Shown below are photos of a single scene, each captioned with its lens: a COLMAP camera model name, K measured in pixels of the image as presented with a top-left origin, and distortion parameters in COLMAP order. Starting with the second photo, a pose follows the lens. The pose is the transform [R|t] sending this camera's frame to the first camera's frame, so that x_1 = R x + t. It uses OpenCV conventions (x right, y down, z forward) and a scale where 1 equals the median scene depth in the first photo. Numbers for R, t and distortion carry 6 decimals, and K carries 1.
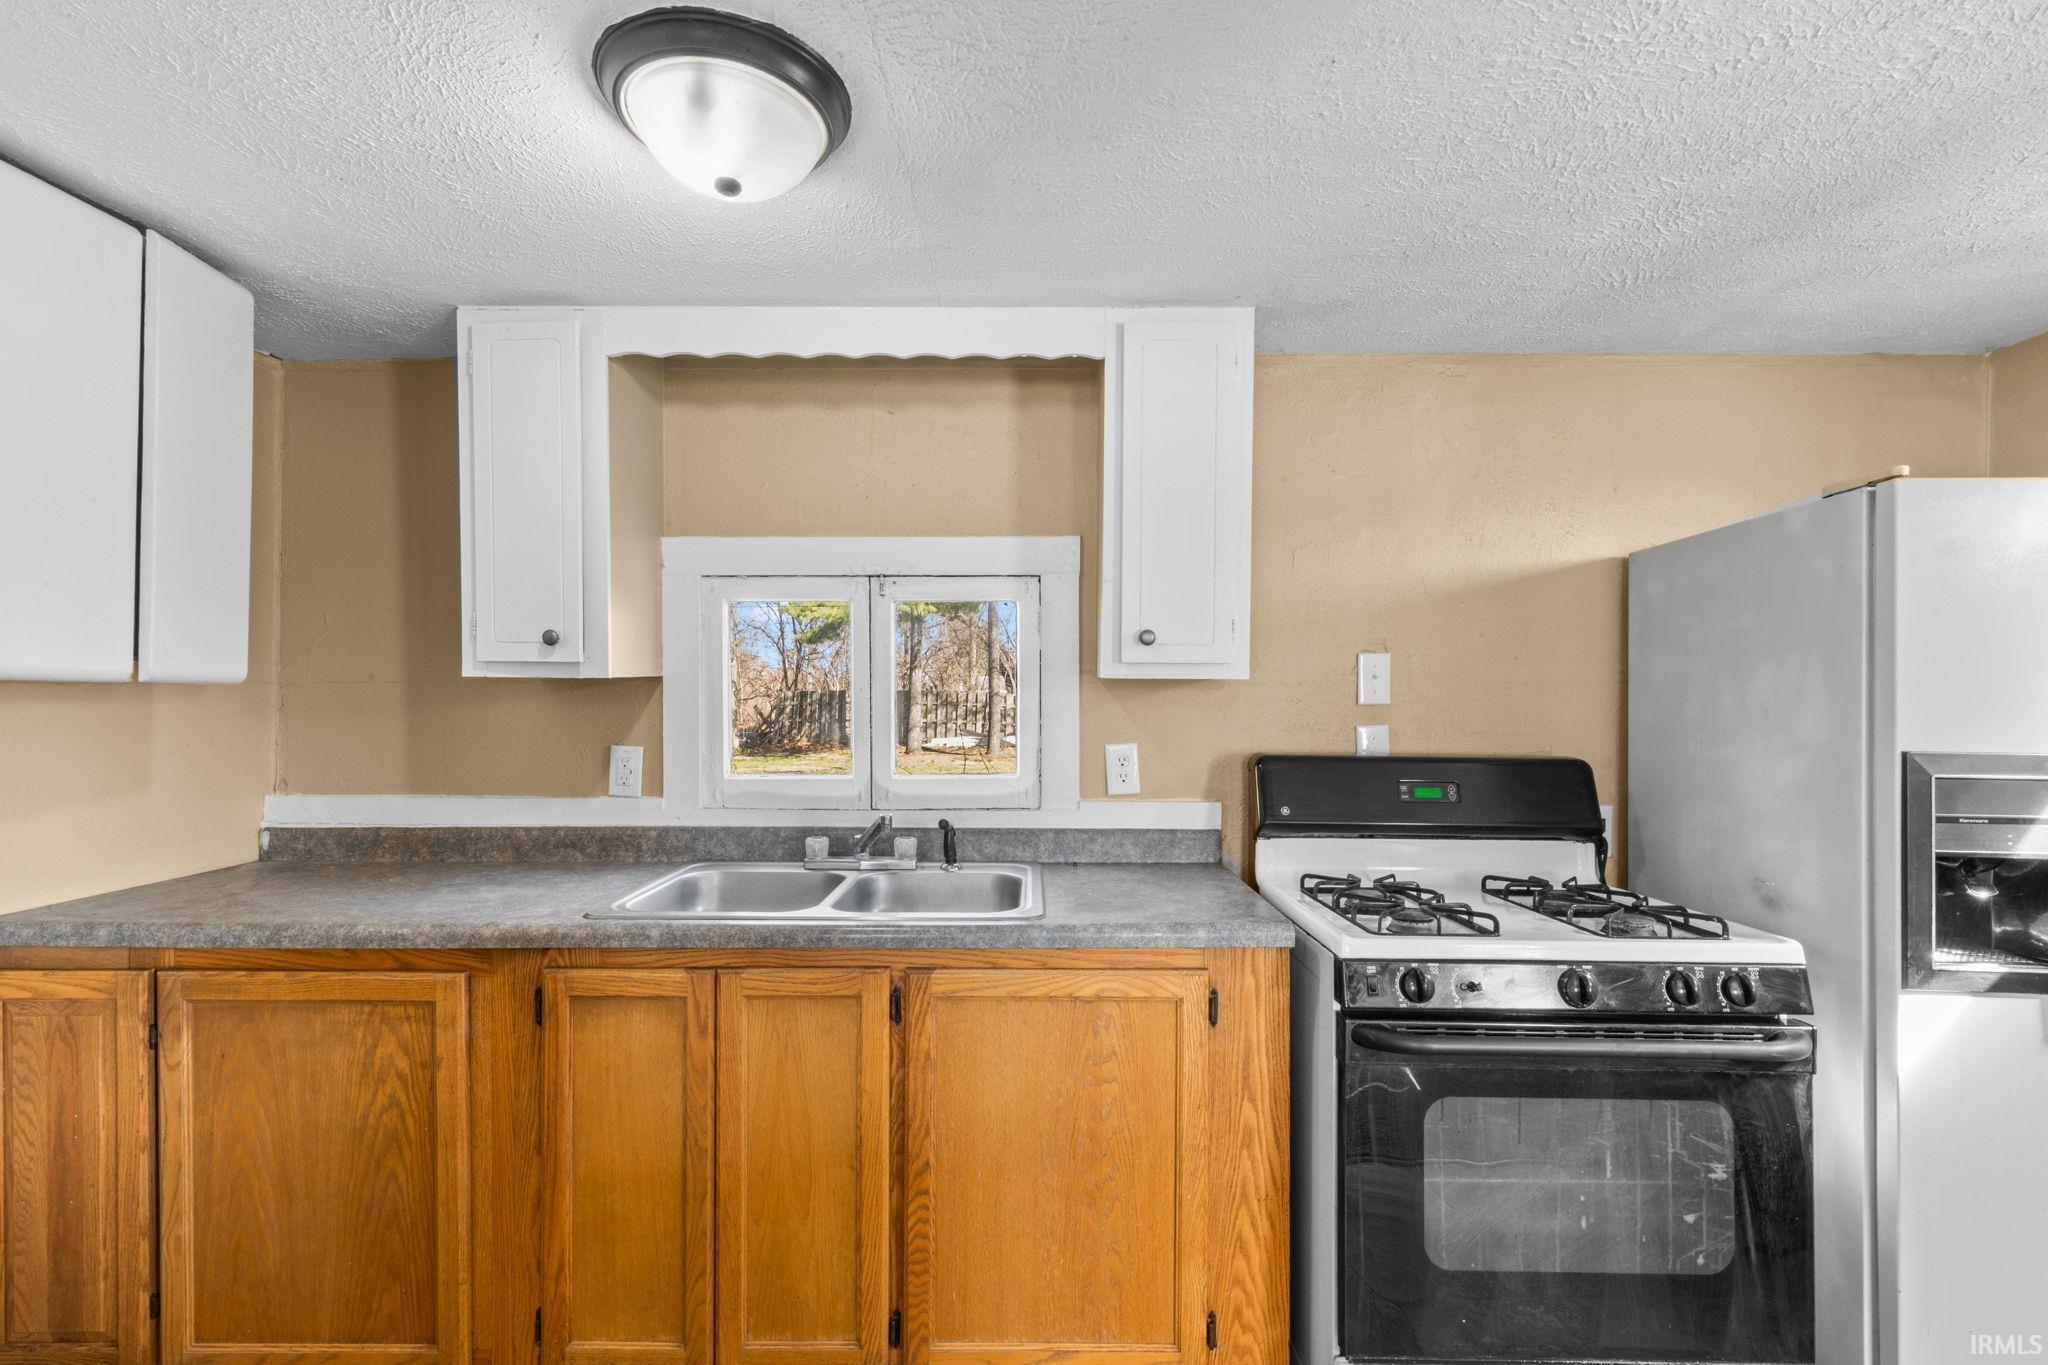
lens RADIAL K [[942.5, 0, 1027.1], [0, 942.5, 703.4], [0, 0, 1]] dist [0.003035, -0.000442]
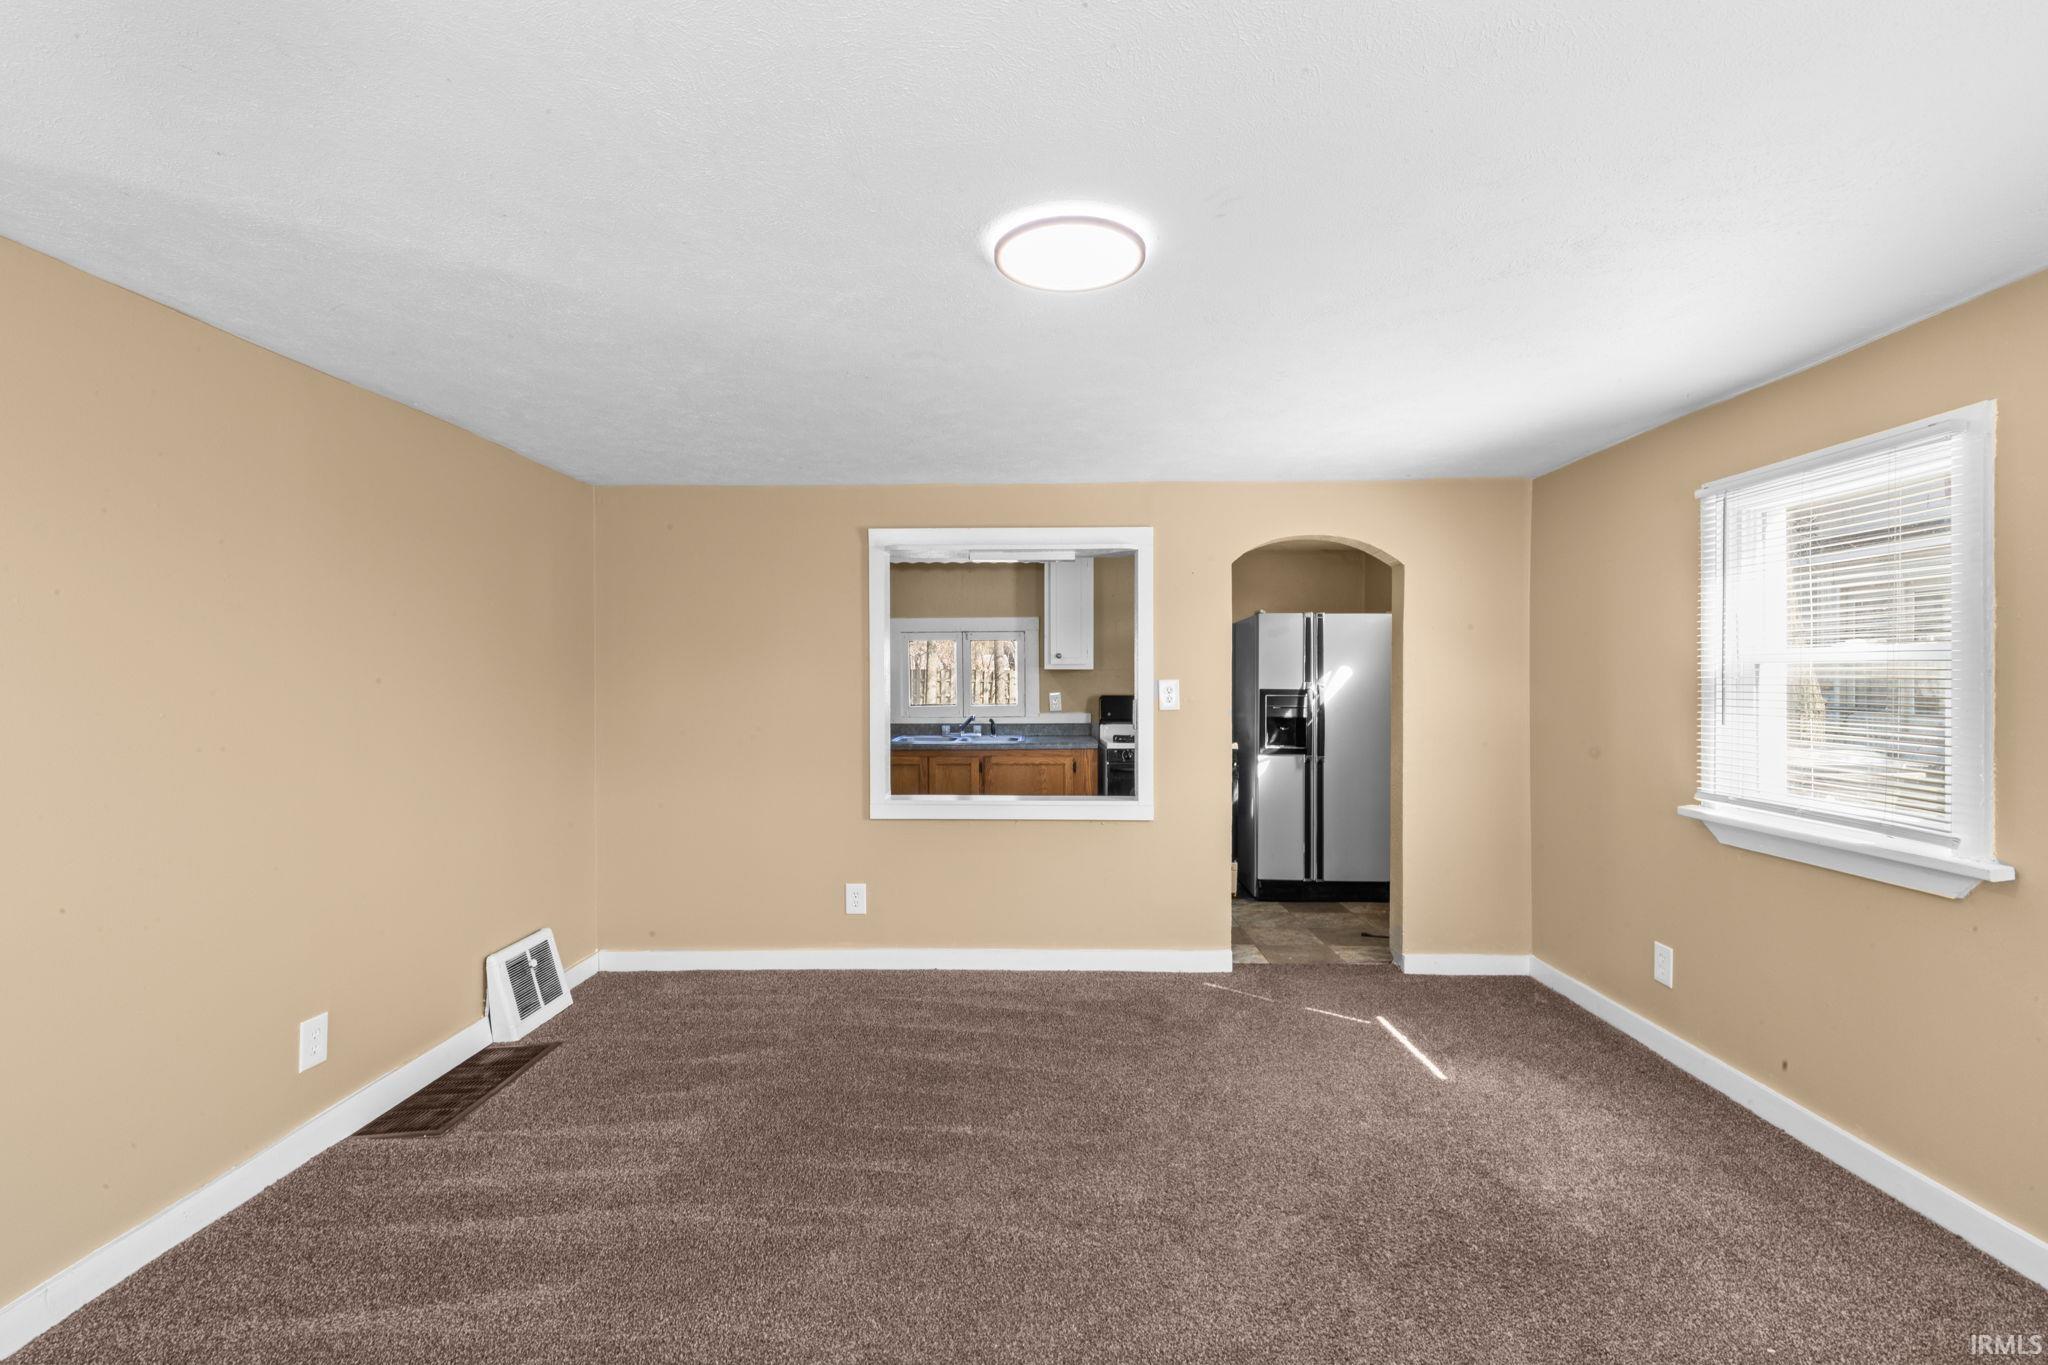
lens RADIAL K [[942.5, 0, 1027.1], [0, 942.5, 703.4], [0, 0, 1]] dist [0.003035, -0.000442]
pose [[0.999949, -0.006066, -0.008026, 0.042232], [0.006229, 0.999772, 0.020435, 0.018622], [0.007900, -0.020484, 0.999759, -1.823286]]
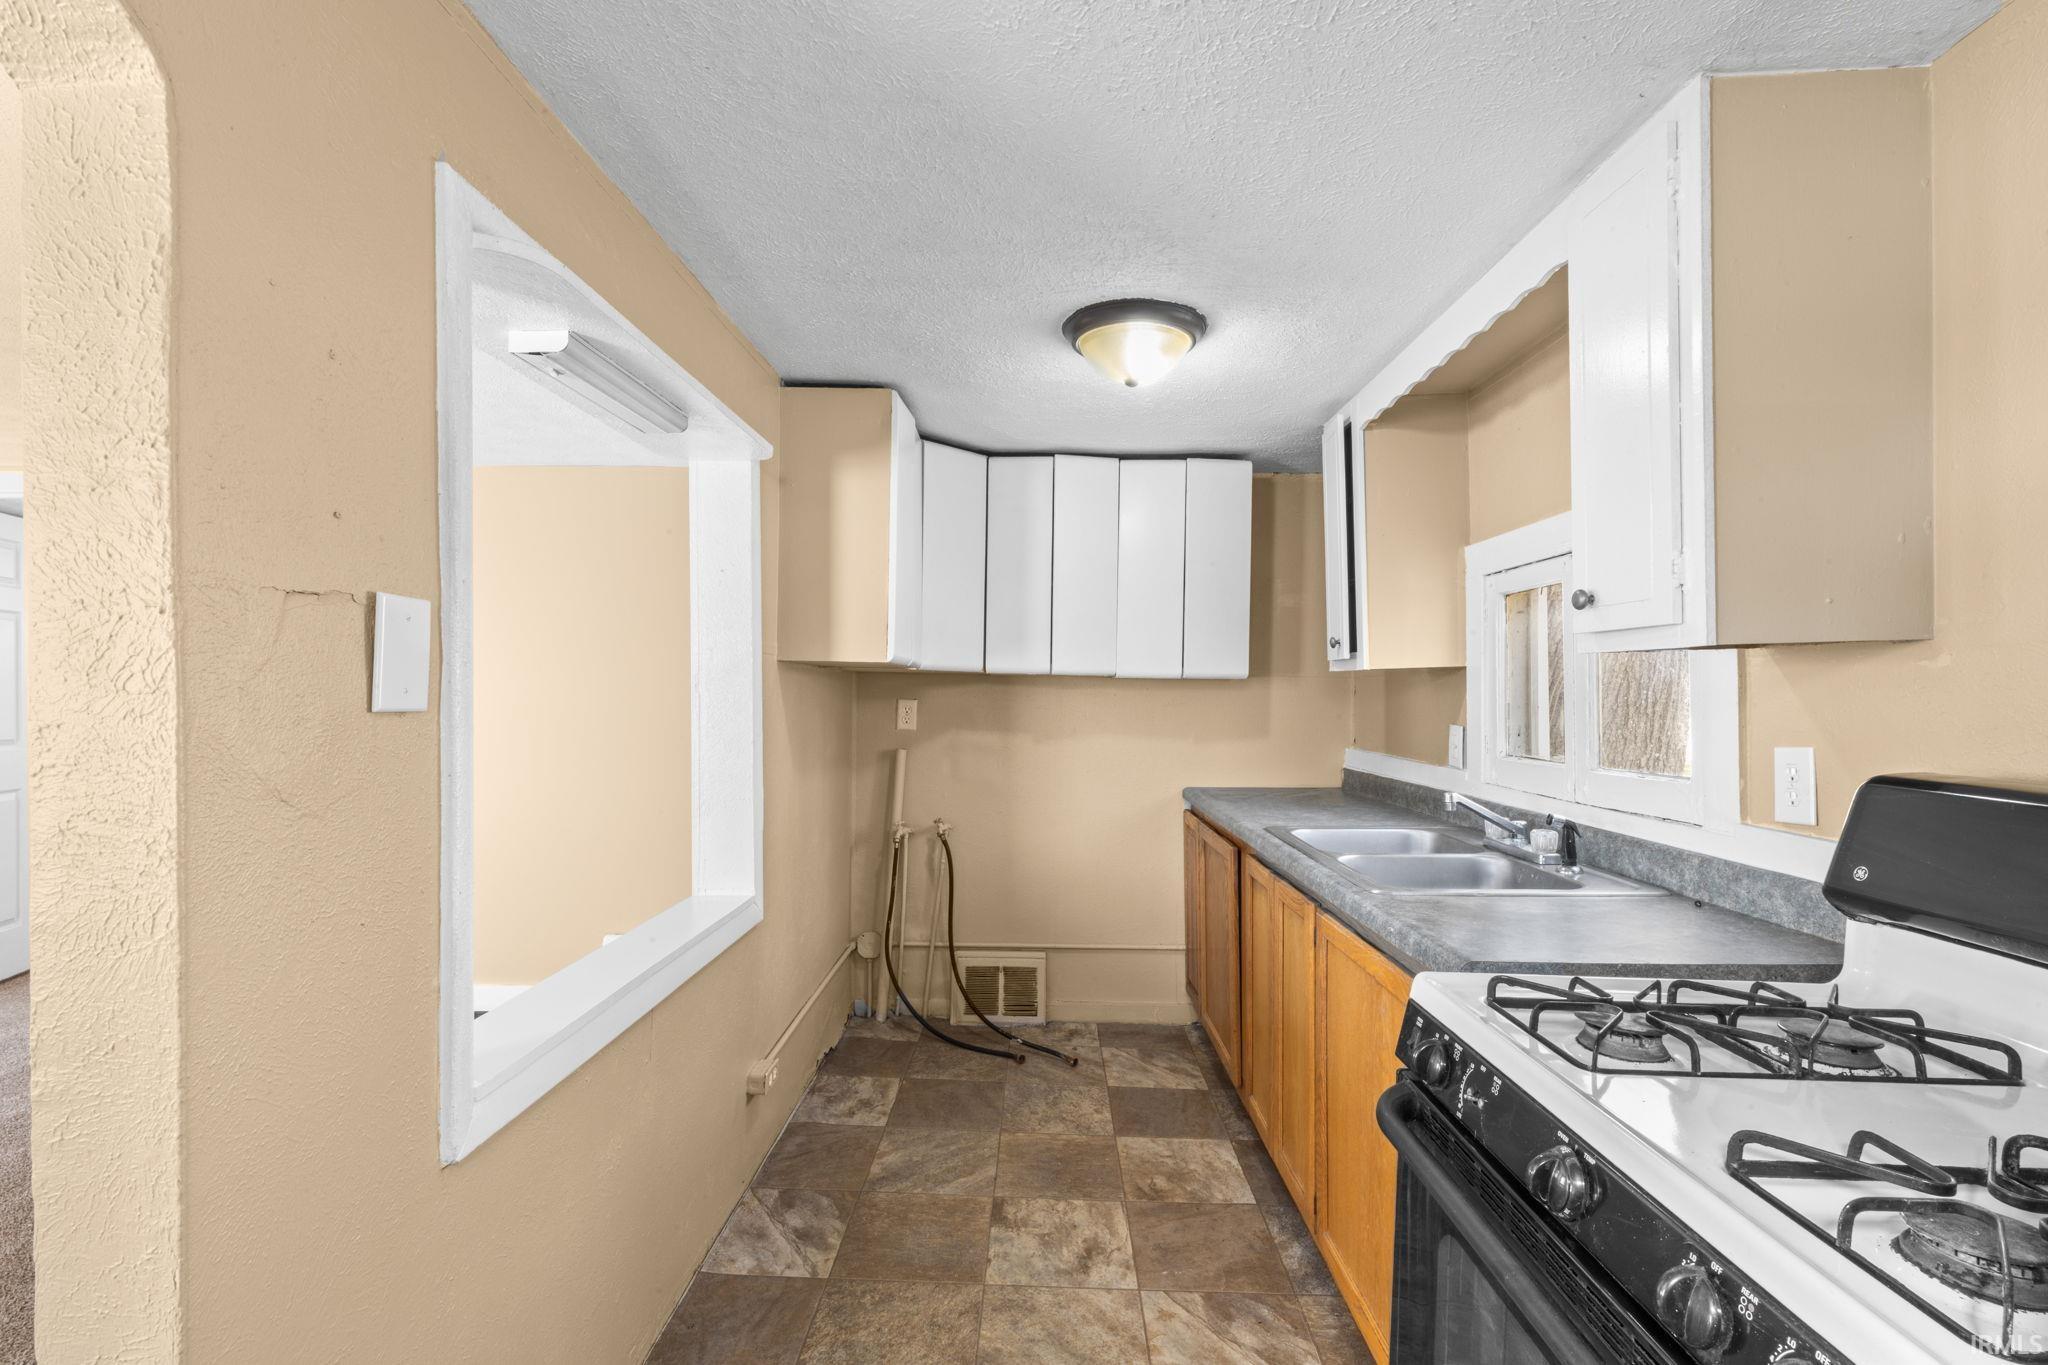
lens RADIAL K [[942.5, 0, 1027.1], [0, 942.5, 703.4], [0, 0, 1]] dist [0.003035, -0.000442]
pose [[-0.016545, 0.010485, -0.999808, 0.833512], [-0.009127, 0.999902, 0.010637, 0.010526], [0.999821, 0.009302, -0.016447, 0.504803]]
